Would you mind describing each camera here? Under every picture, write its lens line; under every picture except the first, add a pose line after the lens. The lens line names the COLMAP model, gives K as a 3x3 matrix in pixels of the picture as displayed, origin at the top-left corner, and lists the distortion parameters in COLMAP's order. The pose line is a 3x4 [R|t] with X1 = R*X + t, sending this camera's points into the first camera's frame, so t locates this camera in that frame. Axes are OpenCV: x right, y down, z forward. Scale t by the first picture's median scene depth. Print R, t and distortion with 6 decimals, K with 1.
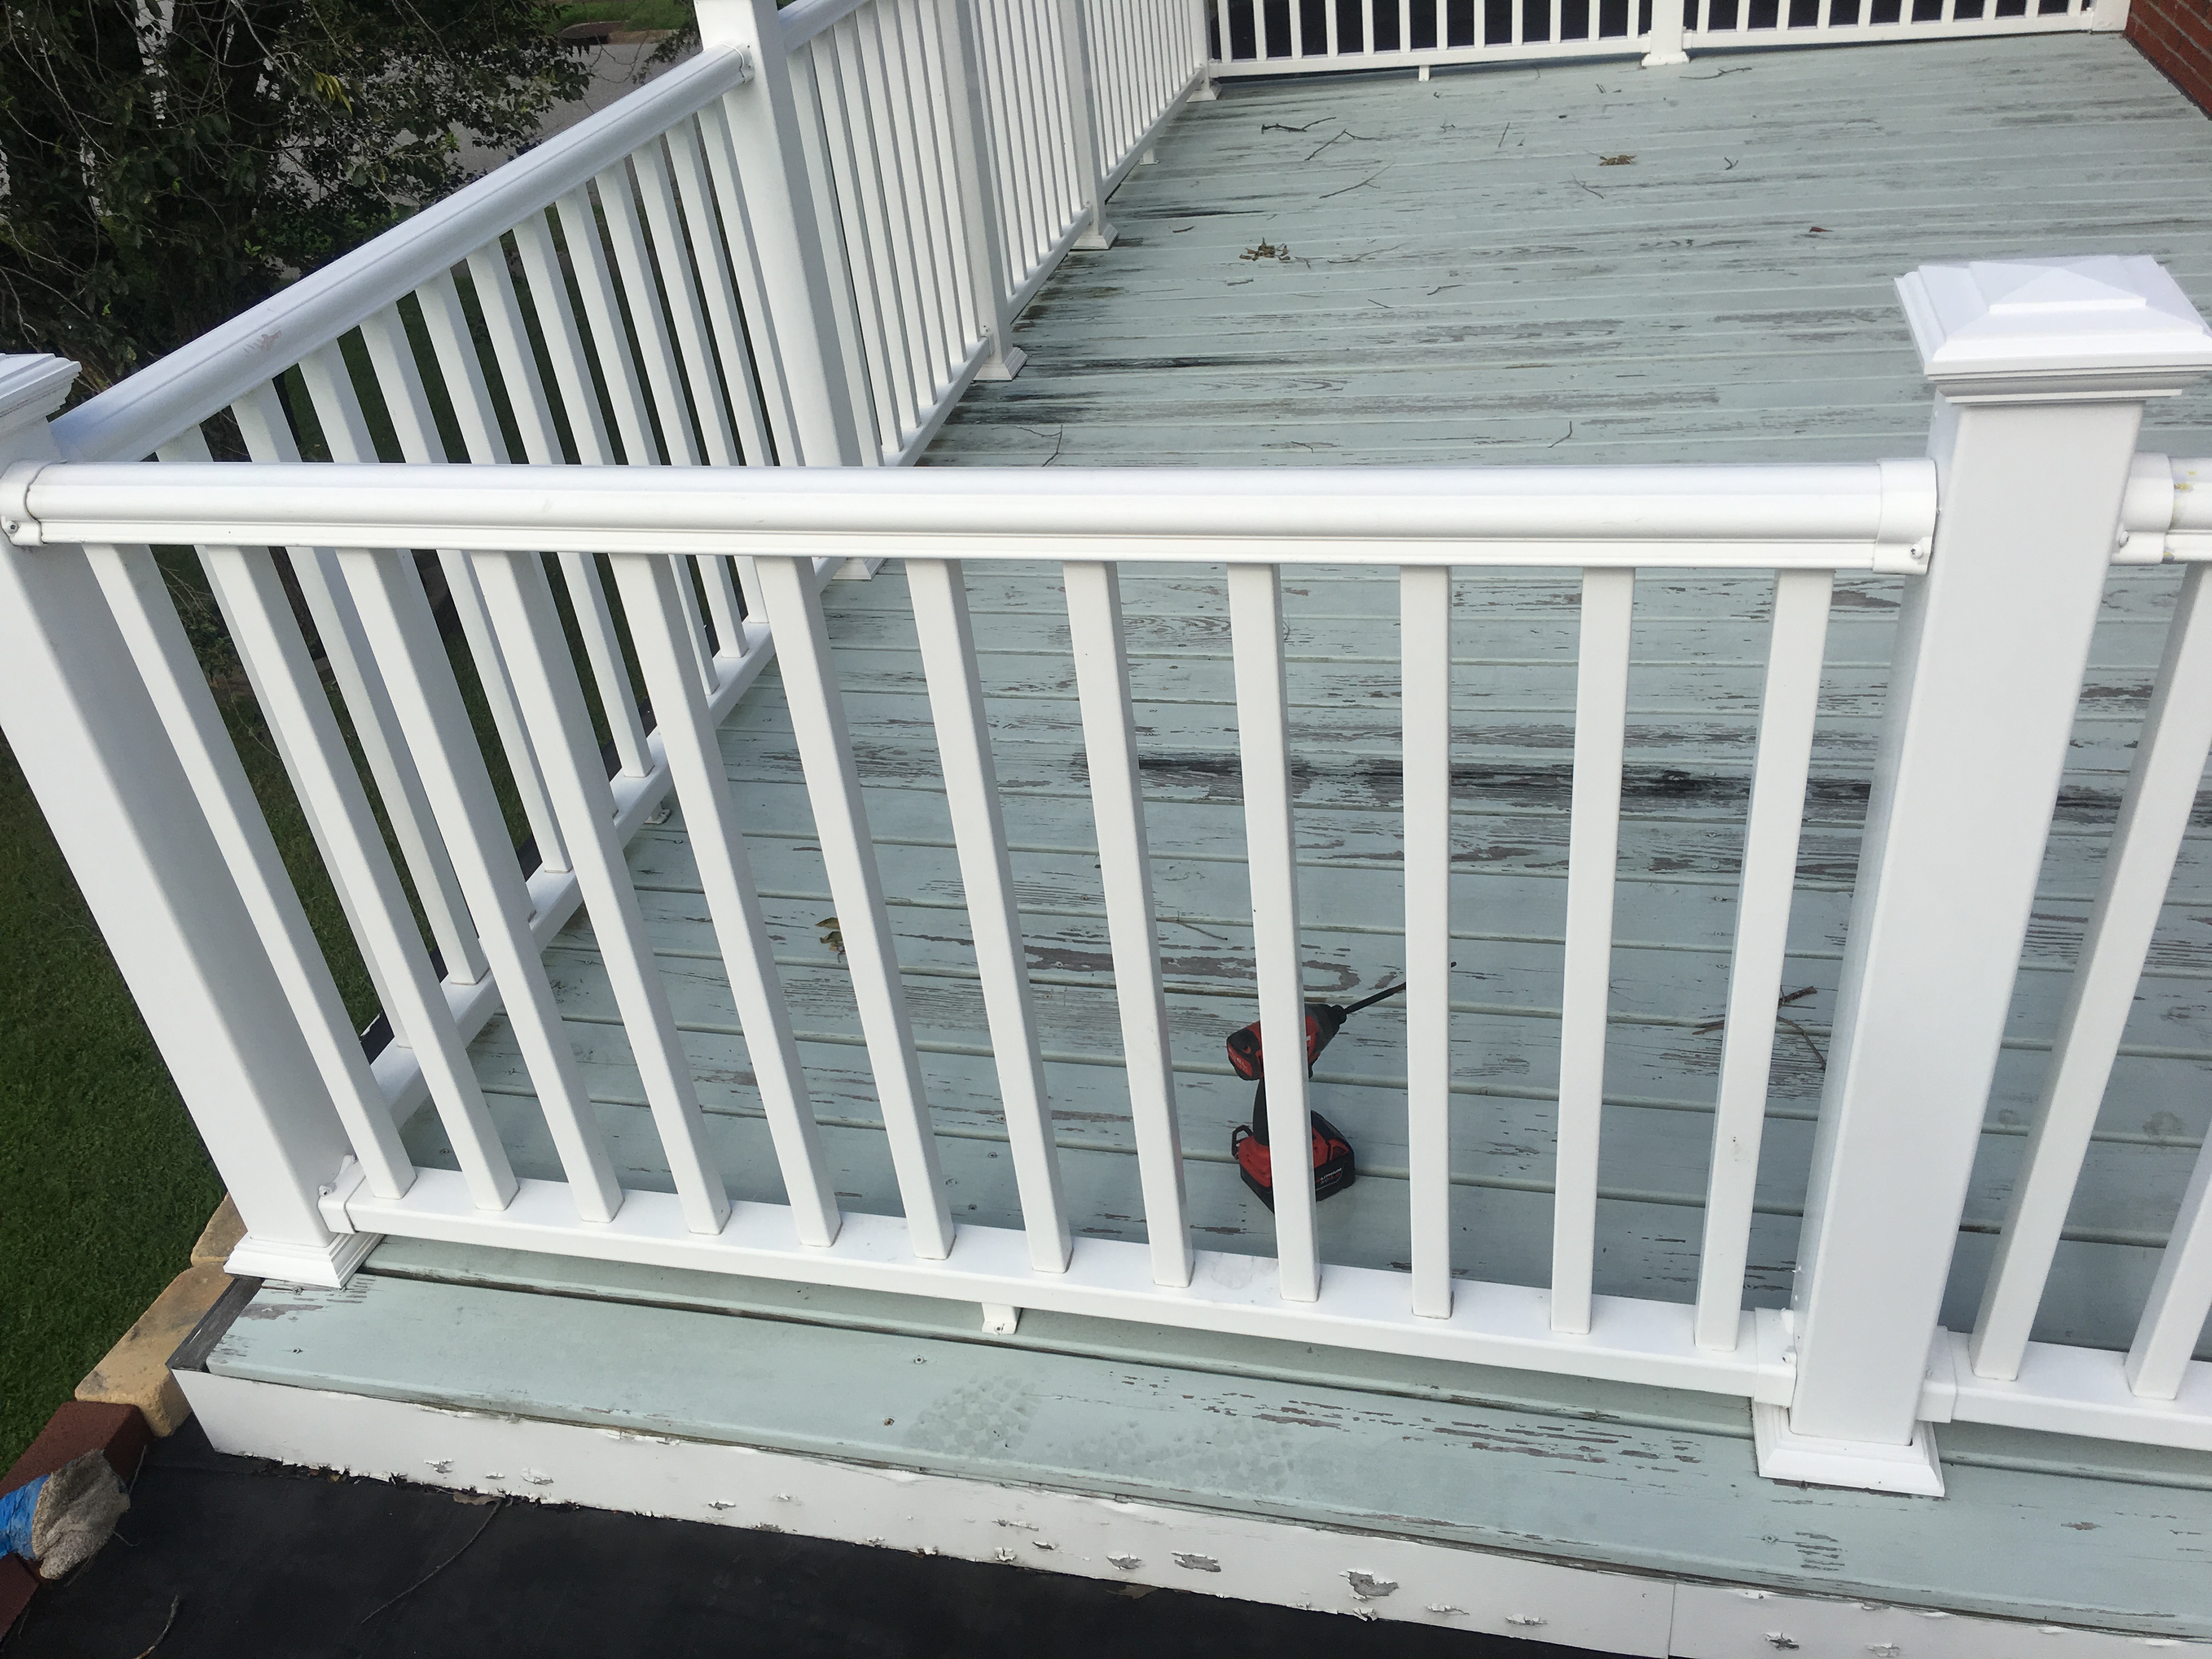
lens RADIAL K [[1834.1, 0, 1104.9], [0, 1834.1, 783.3], [0, 0, 1]] dist [0.117828, -0.175241]
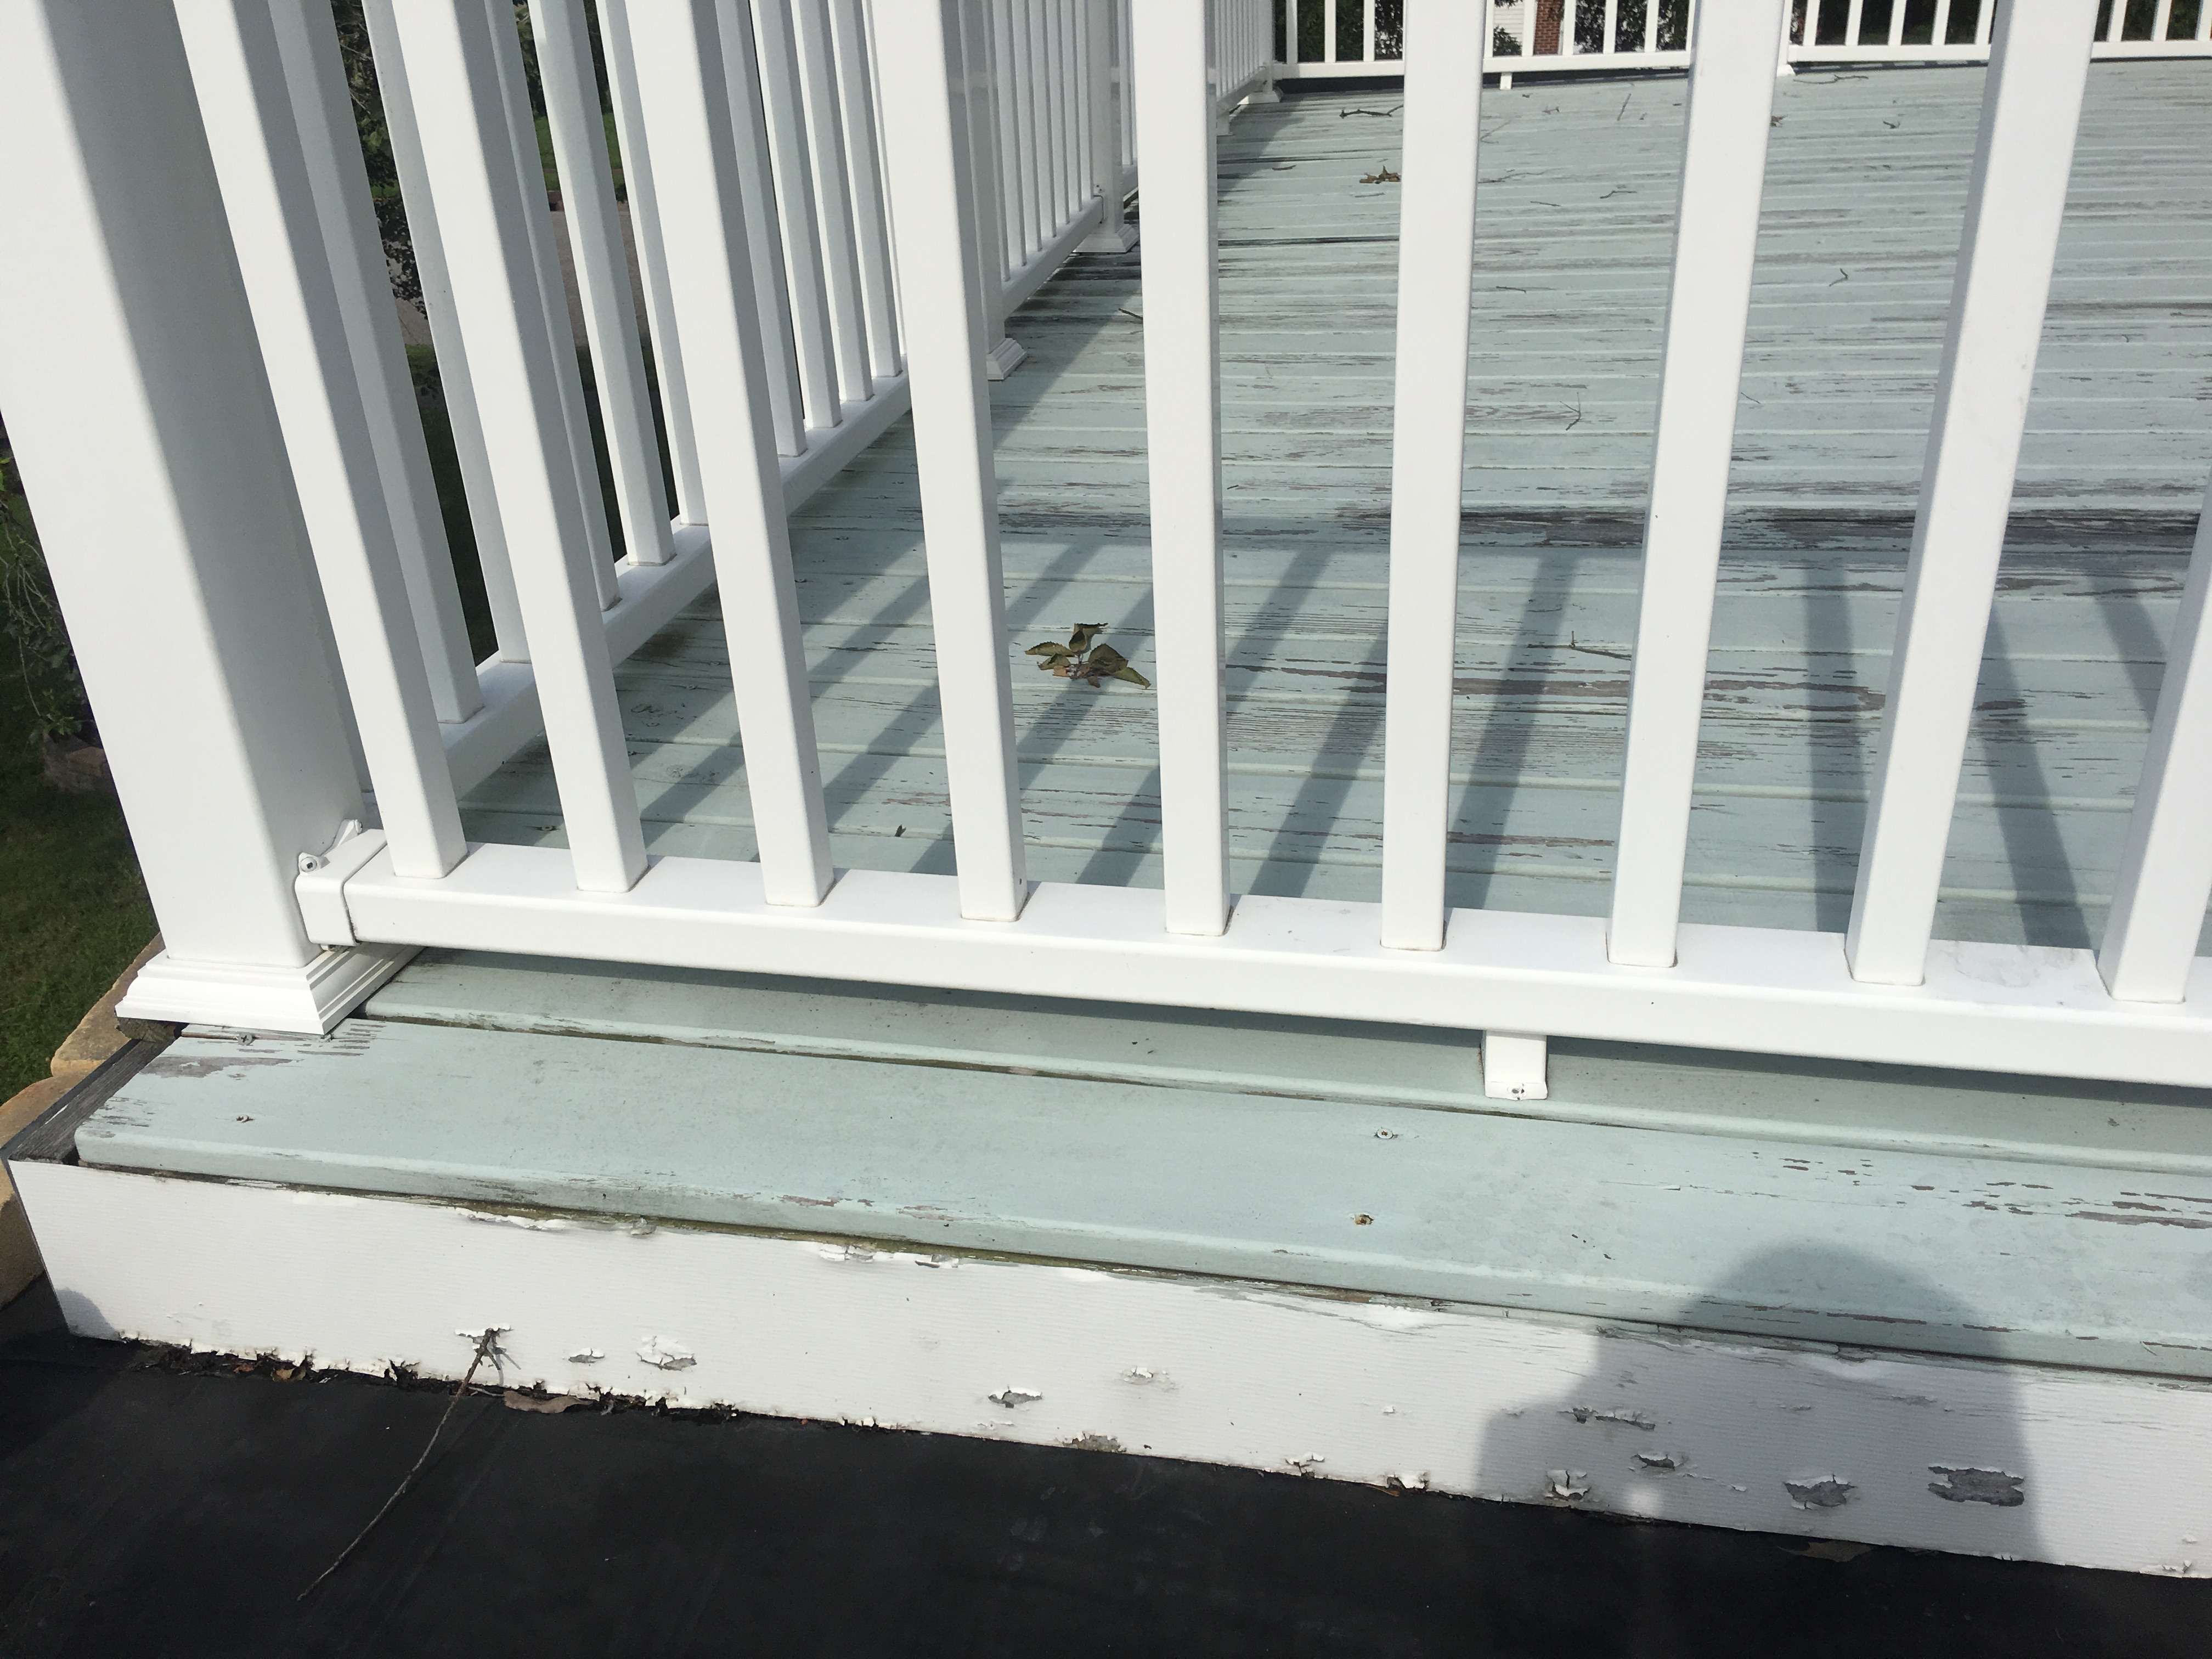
lens RADIAL K [[1834.1, 0, 1104.9], [0, 1834.1, 783.3], [0, 0, 1]] dist [0.117828, -0.175241]
pose [[0.997917, 0.038808, 0.051533, -0.203424], [-0.032762, 0.993010, -0.113395, 0.254378], [-0.055573, 0.111470, 0.992213, 0.411165]]
